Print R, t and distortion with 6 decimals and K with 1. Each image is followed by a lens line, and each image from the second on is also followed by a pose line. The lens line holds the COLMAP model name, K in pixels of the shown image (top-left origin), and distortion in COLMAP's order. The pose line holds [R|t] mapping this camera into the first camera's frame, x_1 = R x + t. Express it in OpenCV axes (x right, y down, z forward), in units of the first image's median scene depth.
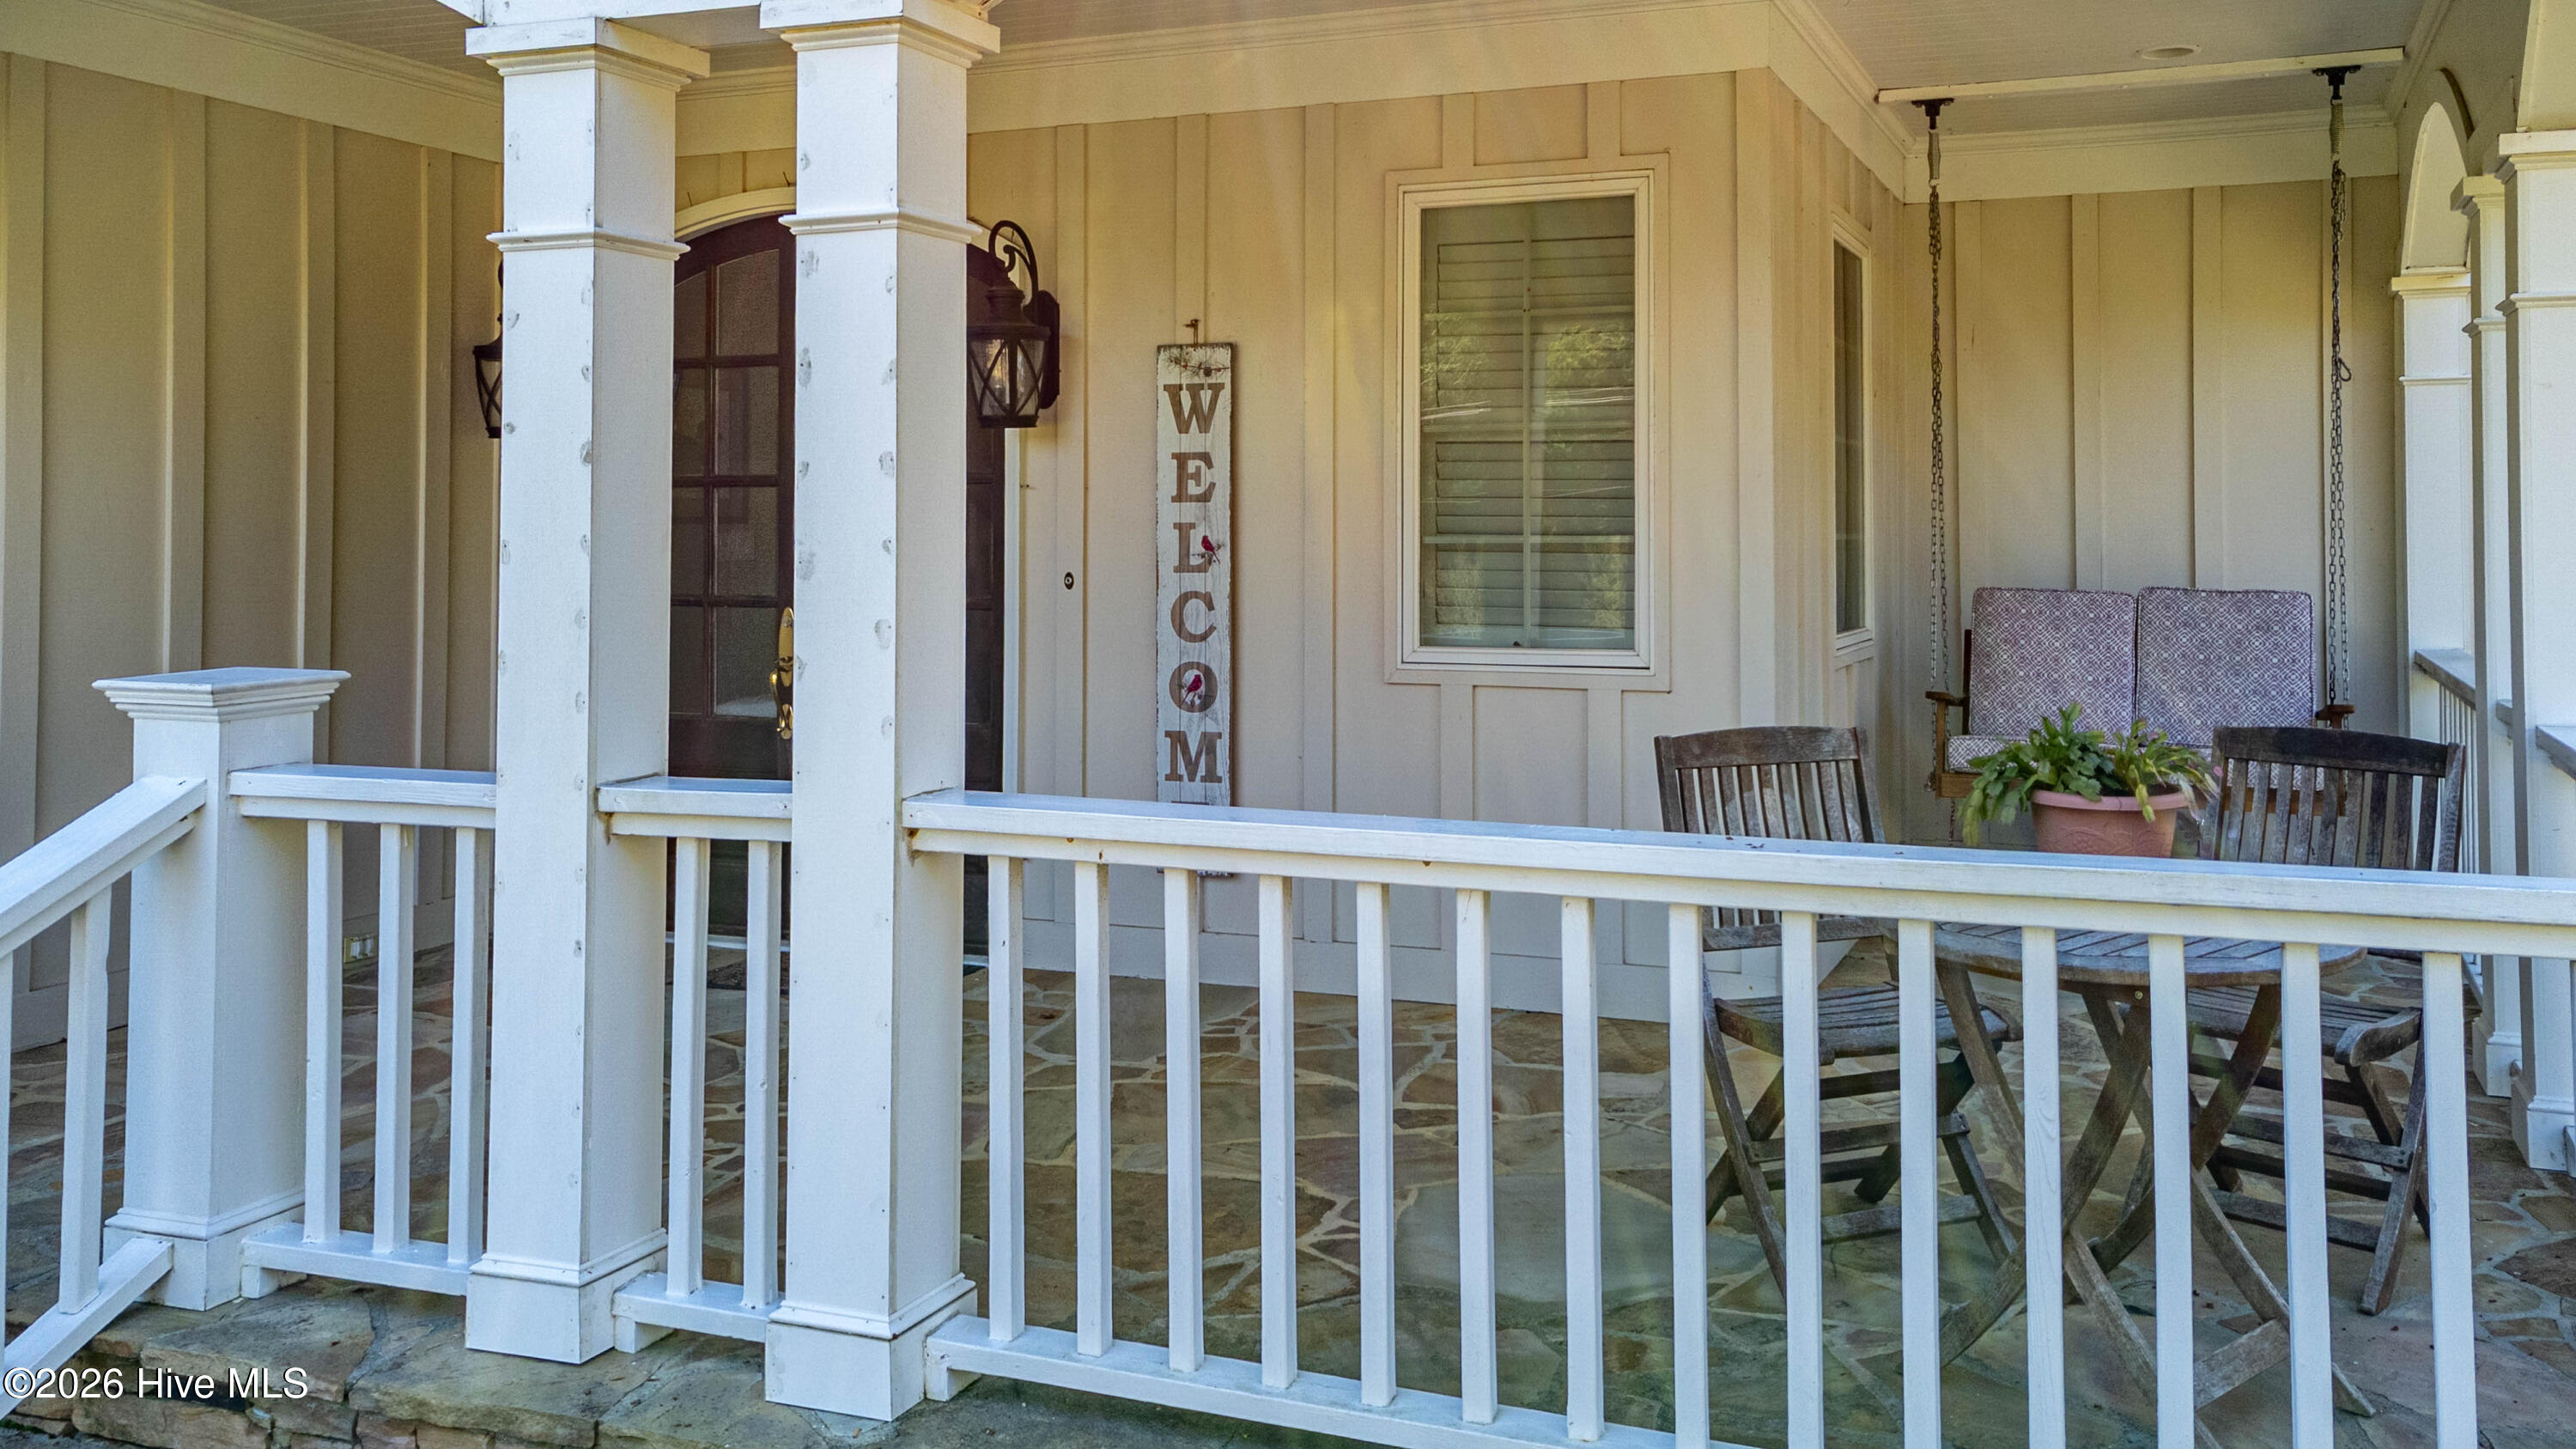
lens RADIAL K [[1981.9, 0, 1287.0], [0, 1981.9, 745.2], [0, 0, 1]] dist [0.016841, 0.003058]
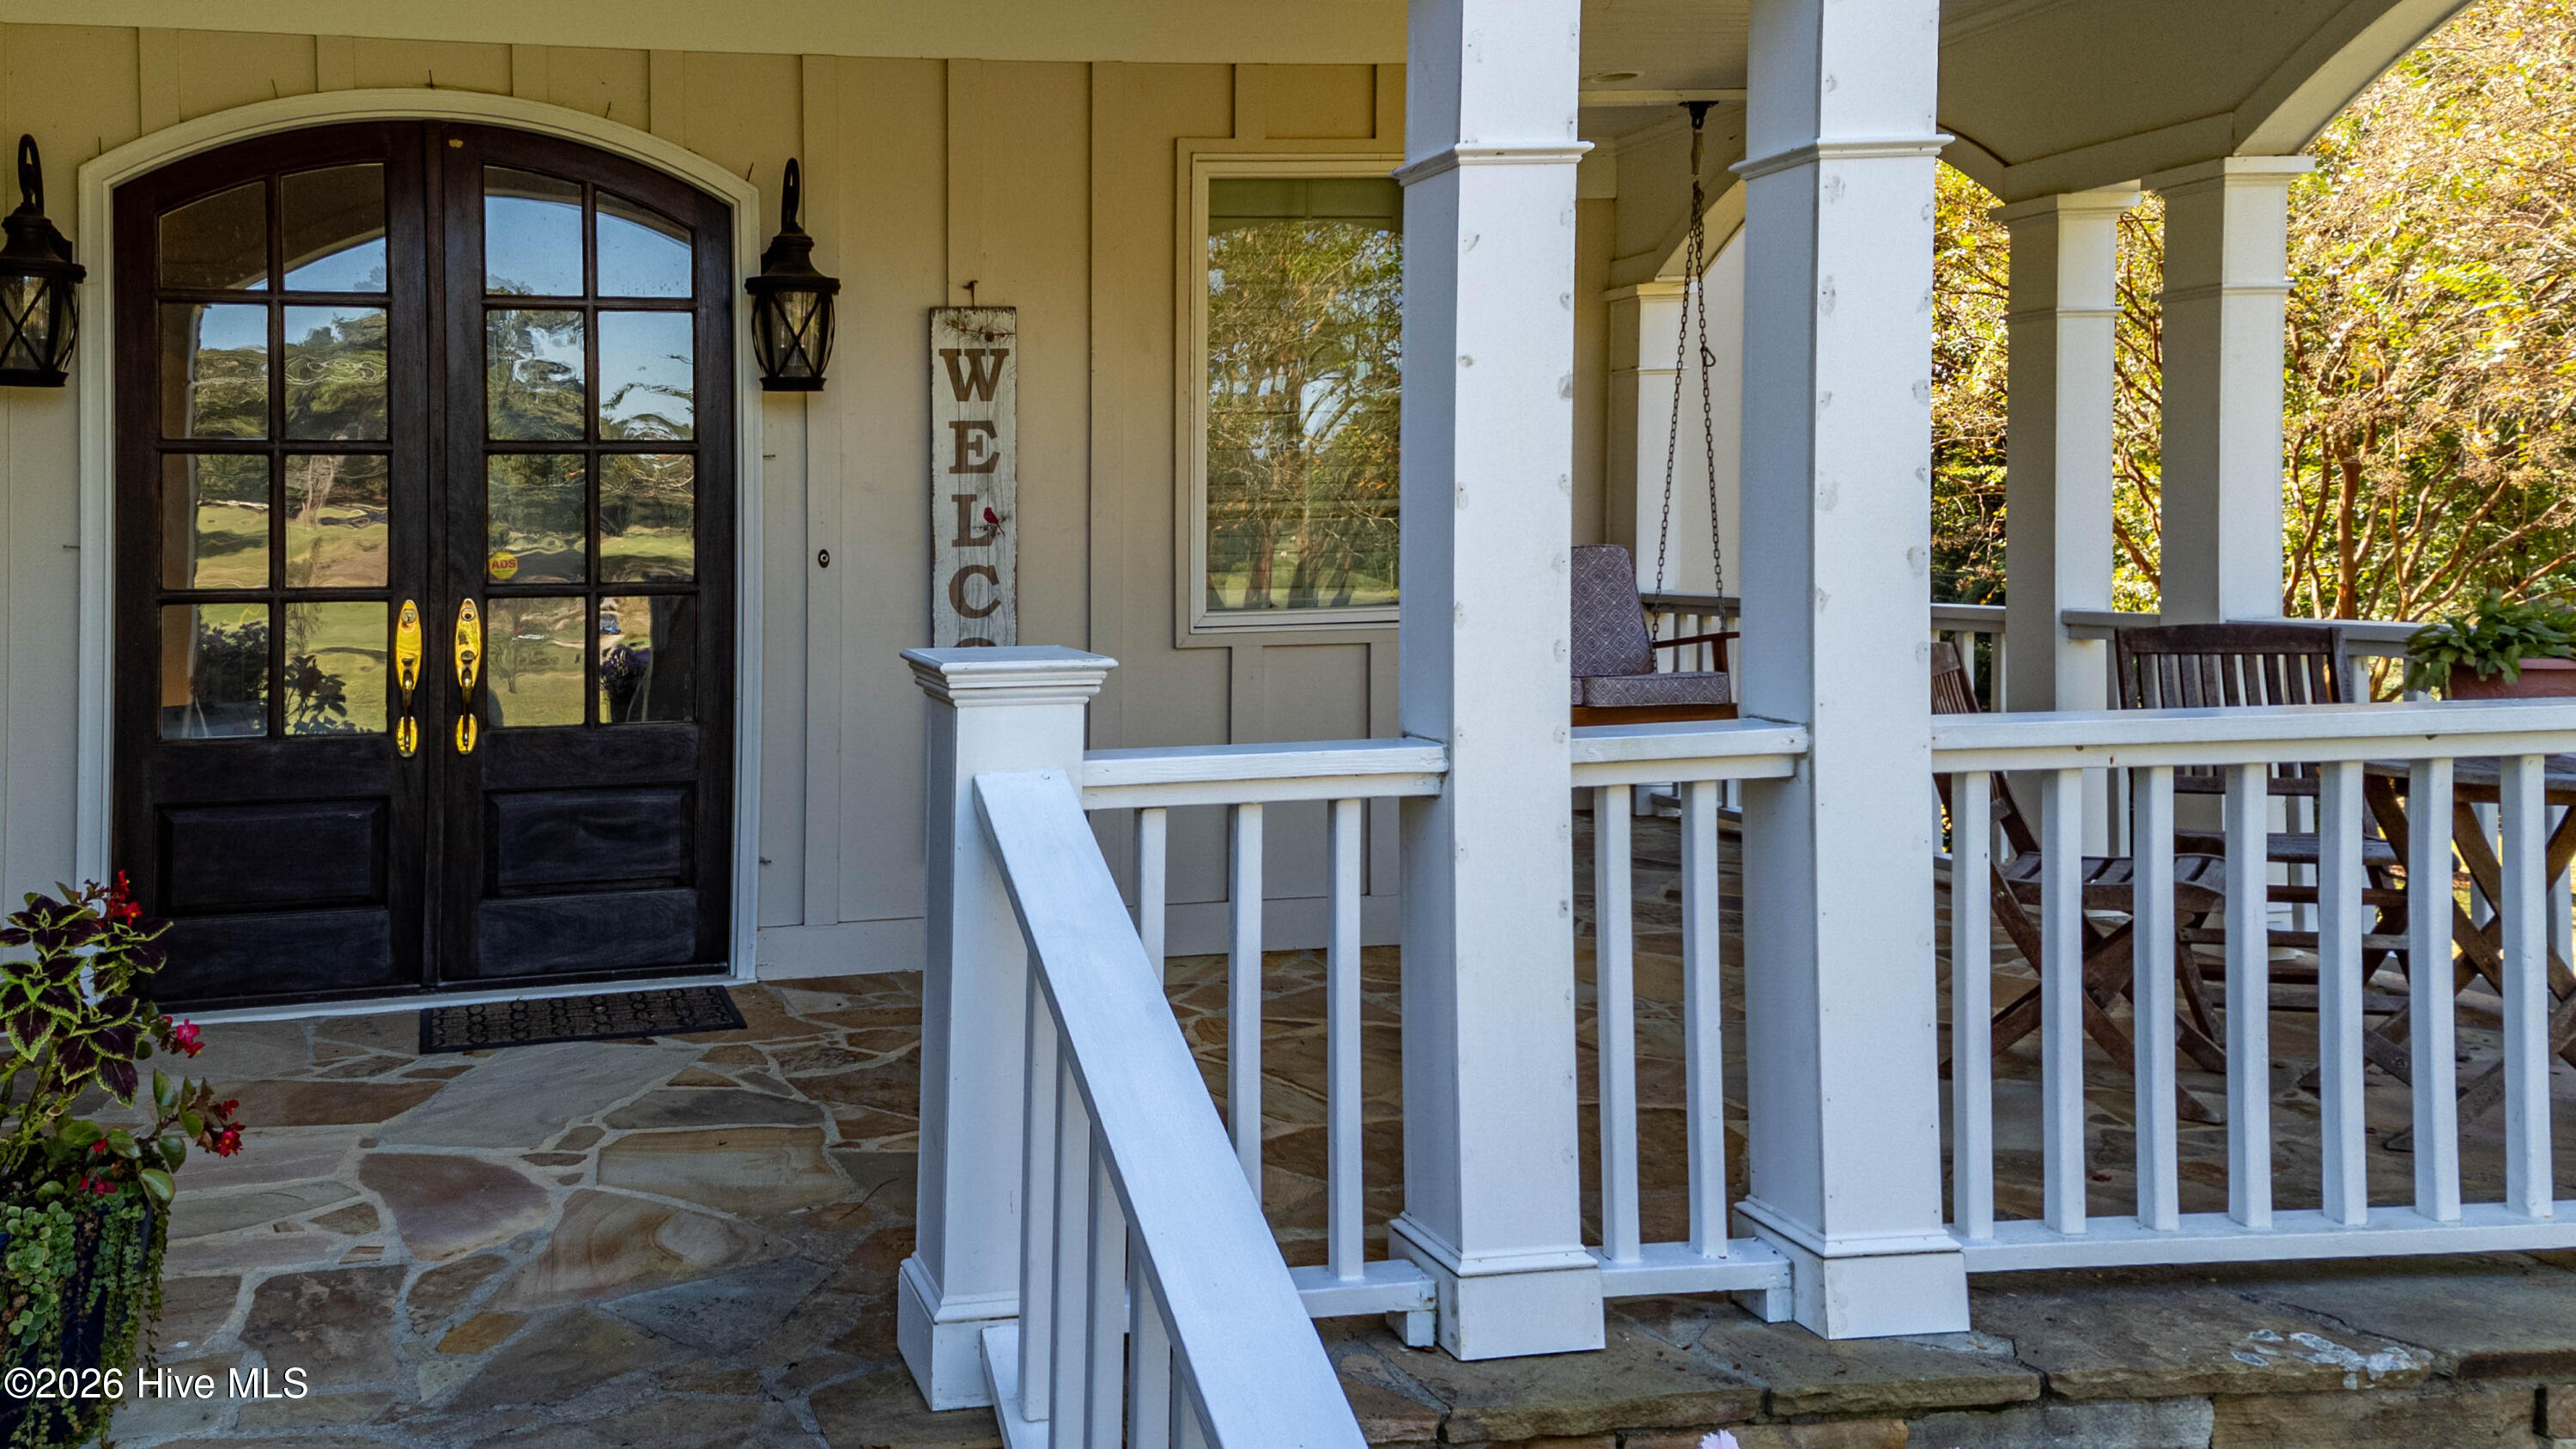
lens RADIAL K [[1914.2, 0, 1286.9], [0, 1914.2, 748.9], [0, 0, 1]] dist [0.129565, -0.000775]
pose [[0.891882, -0.076344, 0.445779, -0.344056], [0.071150, 0.997061, 0.028403, -0.004077], [-0.446637, 0.006385, 0.894692, 0.092397]]
